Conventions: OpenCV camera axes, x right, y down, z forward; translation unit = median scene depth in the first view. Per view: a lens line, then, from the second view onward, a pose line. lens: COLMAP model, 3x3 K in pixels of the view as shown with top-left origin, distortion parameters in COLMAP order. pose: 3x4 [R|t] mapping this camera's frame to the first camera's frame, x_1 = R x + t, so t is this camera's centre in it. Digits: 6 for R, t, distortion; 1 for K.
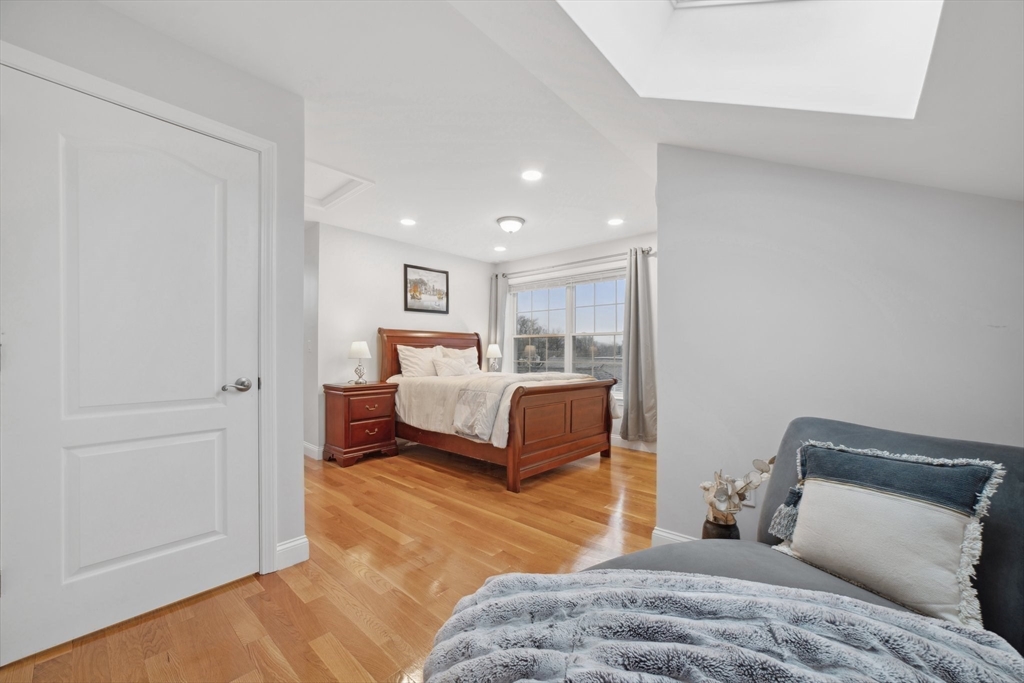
lens RADIAL K [[397.2, 0, 515.2], [0, 397.2, 347.0], [0, 0, 1]] dist [-0.020113, 0.006655]
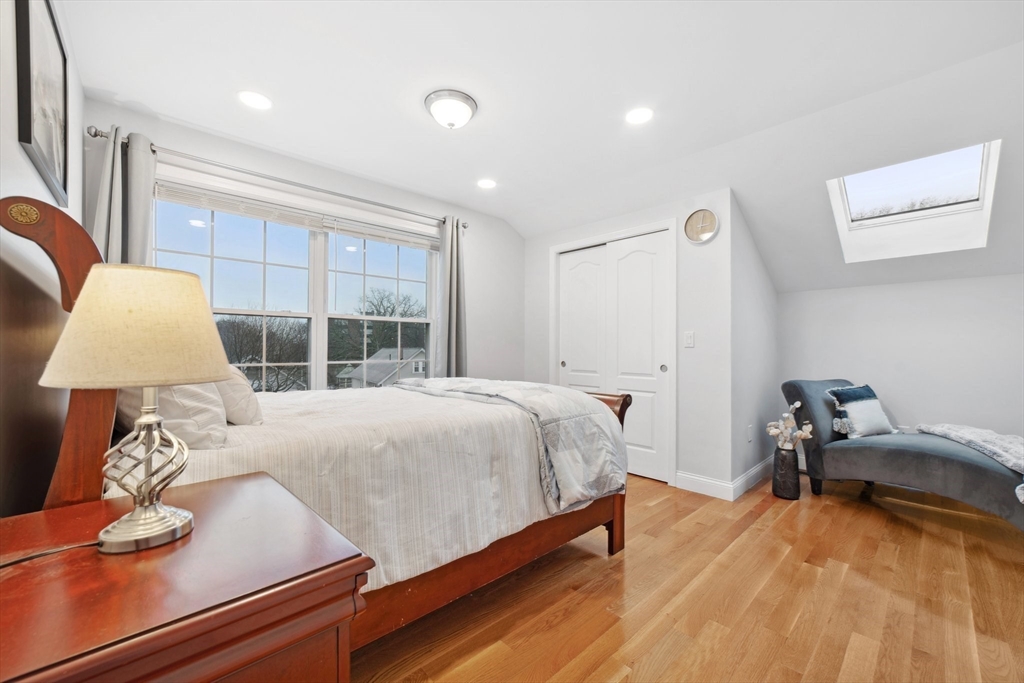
lens RADIAL K [[397.2, 0, 518.4], [0, 397.2, 344.2], [0, 0, 1]] dist [-0.020113, 0.006655]
pose [[0.082953, 0.009618, 0.996507, -0.549454], [-0.025963, 0.999635, -0.007487, 0.012573], [-0.996215, -0.025251, 0.083172, 0.870588]]
